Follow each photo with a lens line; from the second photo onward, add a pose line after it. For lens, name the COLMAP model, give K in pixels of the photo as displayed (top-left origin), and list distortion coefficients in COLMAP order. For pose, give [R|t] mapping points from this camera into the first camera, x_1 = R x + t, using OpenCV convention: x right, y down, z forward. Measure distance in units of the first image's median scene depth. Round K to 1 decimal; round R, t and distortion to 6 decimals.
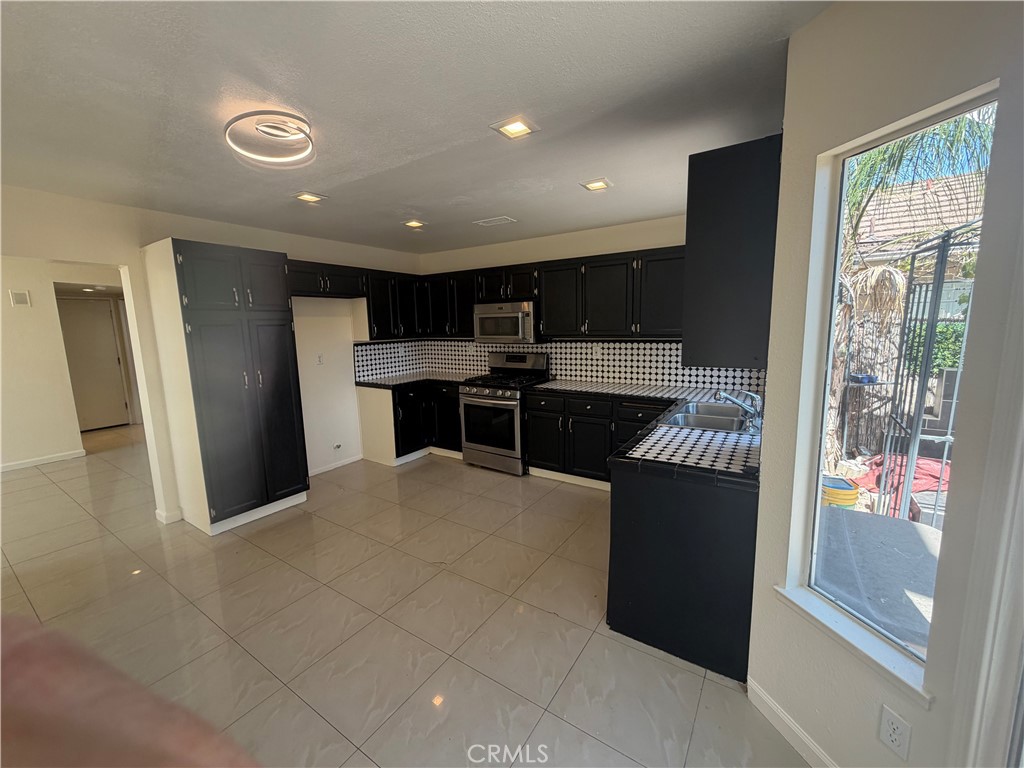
lens RADIAL K [[409.7, 0, 513.1], [0, 409.7, 384.9], [0, 0, 1]] dist [0.004303, 0.000417]
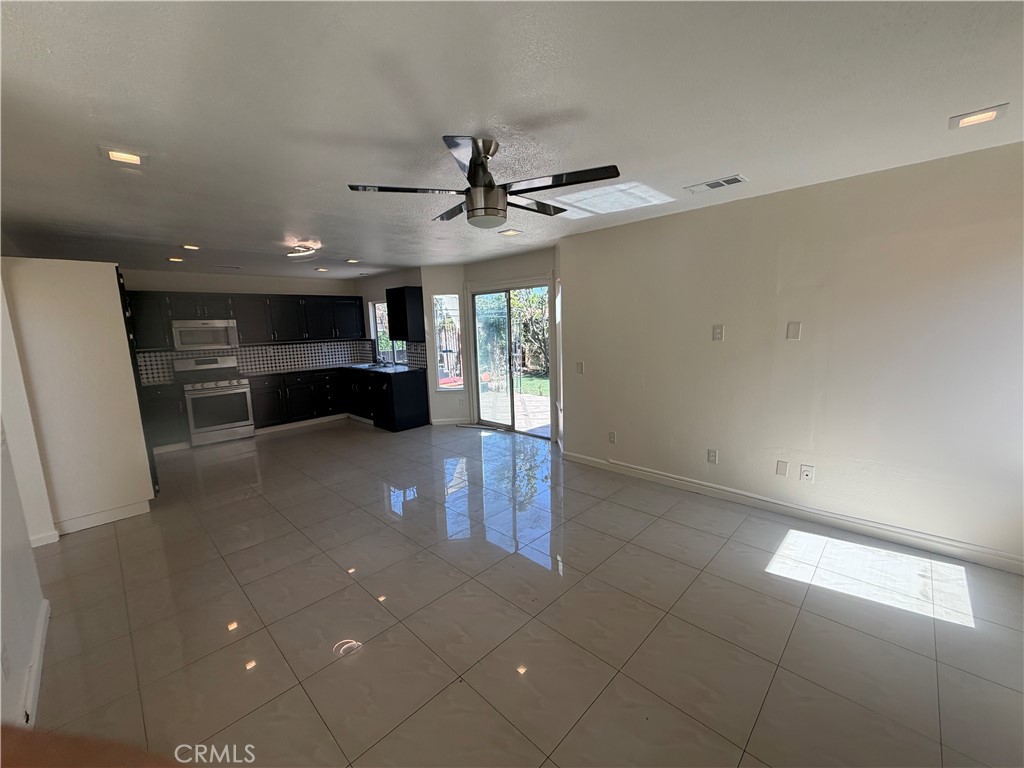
lens RADIAL K [[409.7, 0, 510.9], [0, 409.7, 384.9], [0, 0, 1]] dist [0.004303, 0.000417]
pose [[0.181942, -0.134425, 0.974078, -1.218718], [0.161983, 0.981175, 0.105149, 0.032721], [-0.969876, 0.138653, 0.200292, -0.231450]]
